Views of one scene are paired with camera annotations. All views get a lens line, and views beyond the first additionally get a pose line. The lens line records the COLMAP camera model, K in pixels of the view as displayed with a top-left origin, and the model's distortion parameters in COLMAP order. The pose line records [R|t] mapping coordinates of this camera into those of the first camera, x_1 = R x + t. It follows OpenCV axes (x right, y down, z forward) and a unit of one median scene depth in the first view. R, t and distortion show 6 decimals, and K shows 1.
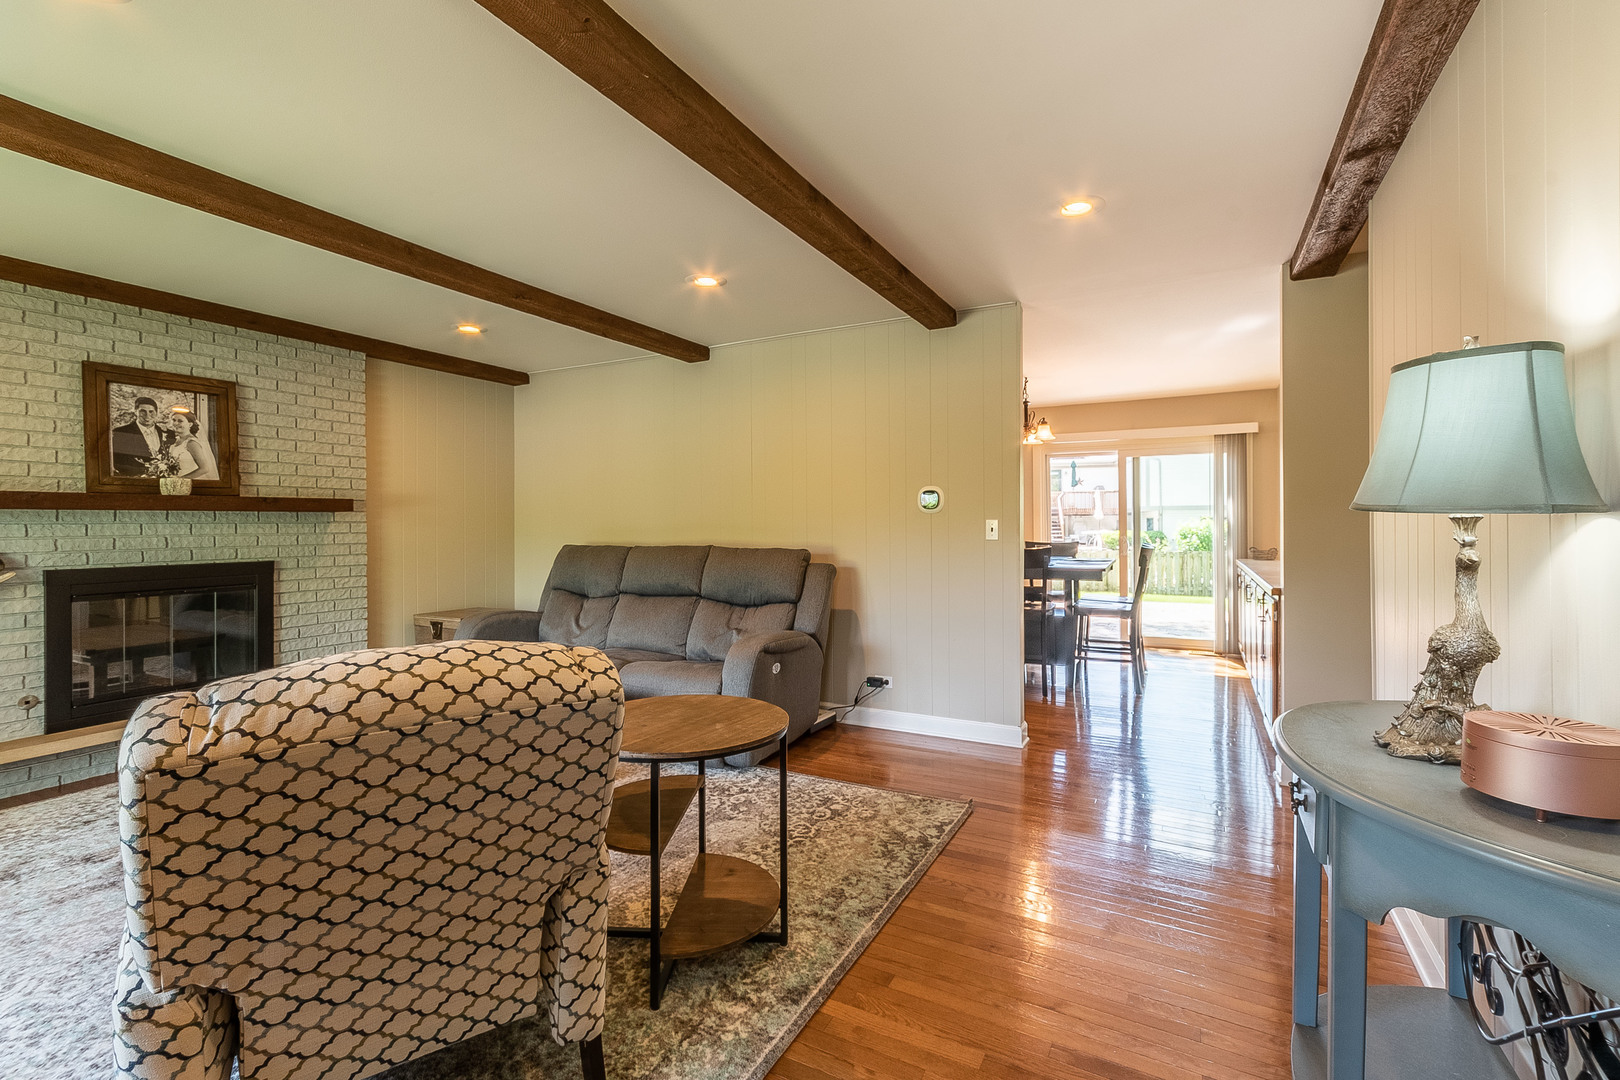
lens RADIAL K [[732.0, 0, 808.7], [0, 732.0, 534.7], [0, 0, 1]] dist [0.009246, 0.000352]
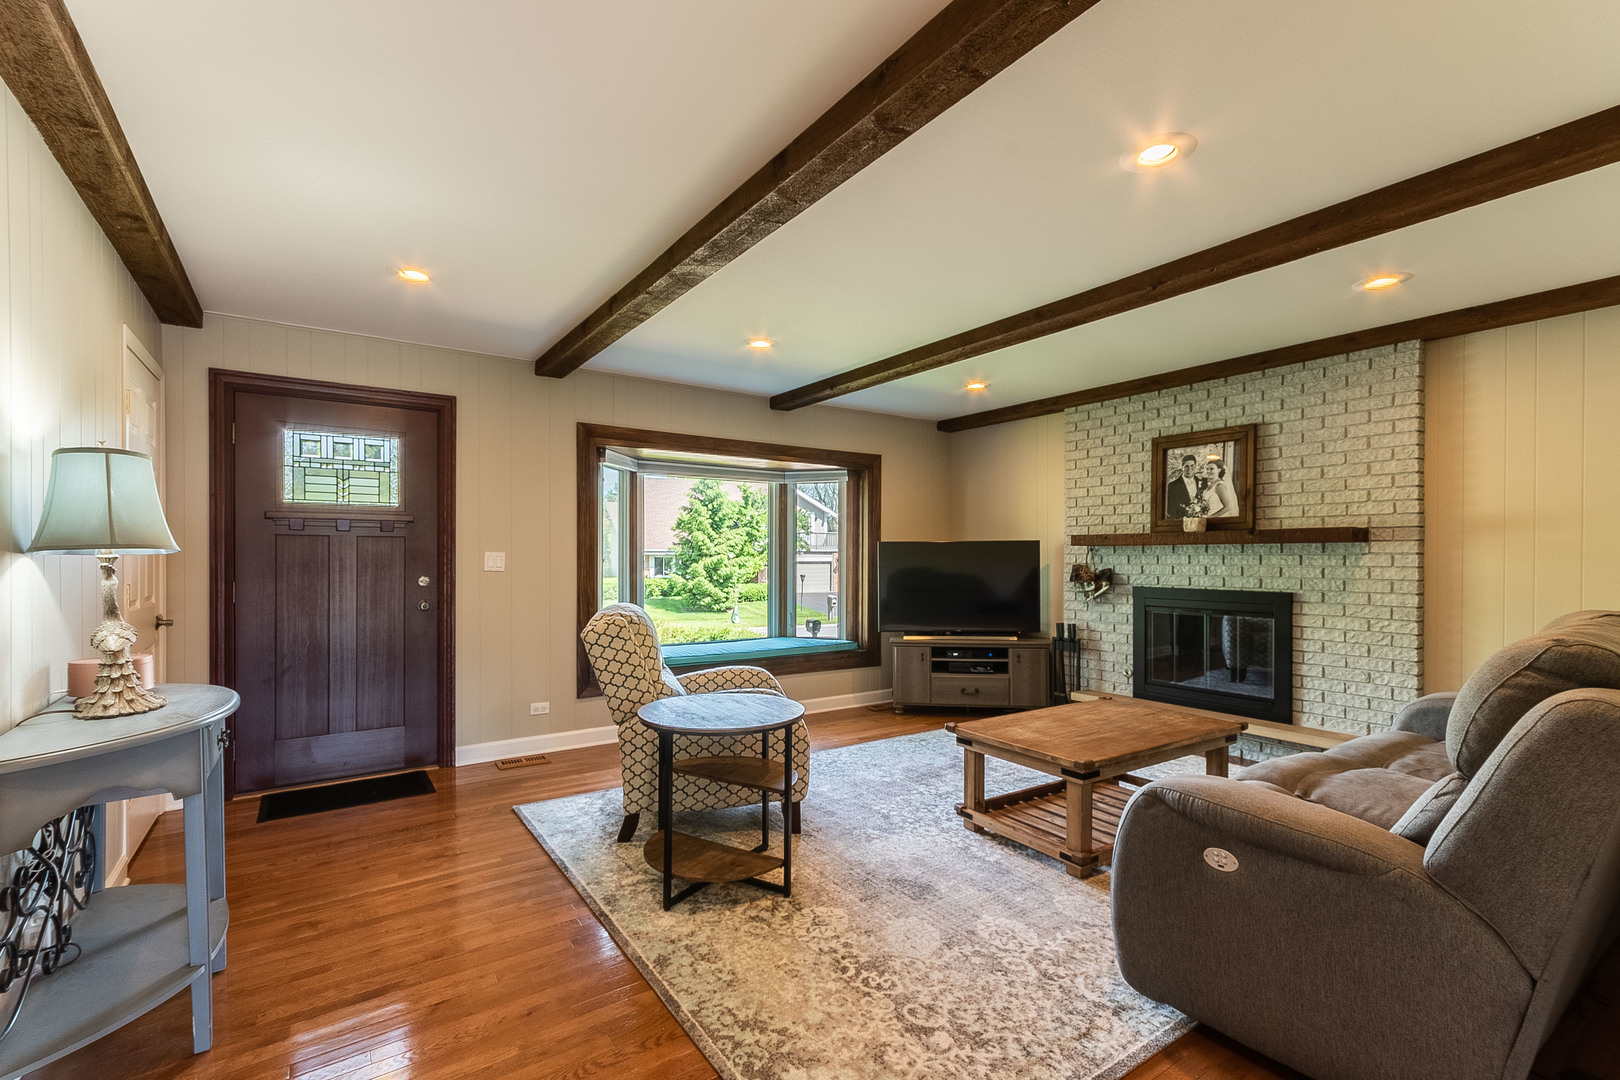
lens RADIAL K [[732.0, 0, 803.9], [0, 732.0, 569.6], [0, 0, 1]] dist [0.009246, 0.000352]
pose [[-0.461699, 0.021082, -0.886786, 0.483827], [-0.012935, 0.999451, 0.030494, -0.018633], [0.886942, 0.025549, -0.461173, 0.928999]]
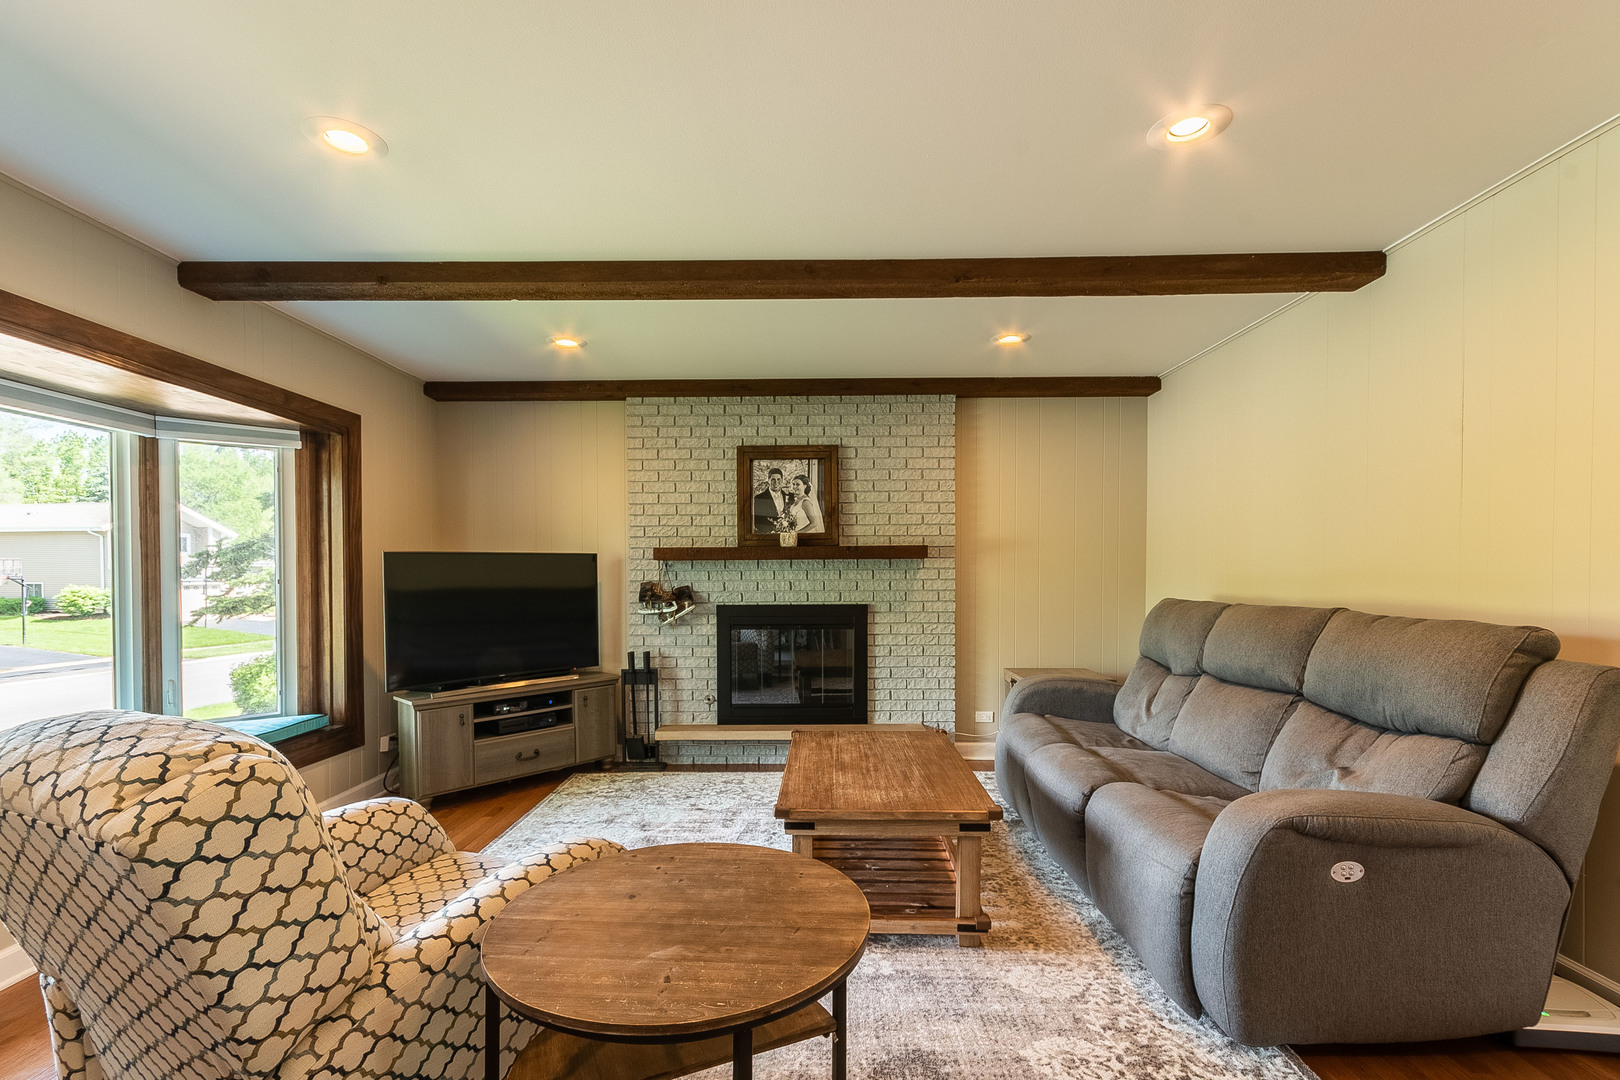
lens RADIAL K [[732.0, 0, 809.5], [0, 732.0, 594.6], [0, 0, 1]] dist [0.009246, 0.000352]
pose [[0.468418, 0.029480, -0.883015, 0.202414], [-0.010518, 0.999558, 0.027791, -0.008683], [0.883444, -0.003730, 0.468521, 0.441559]]
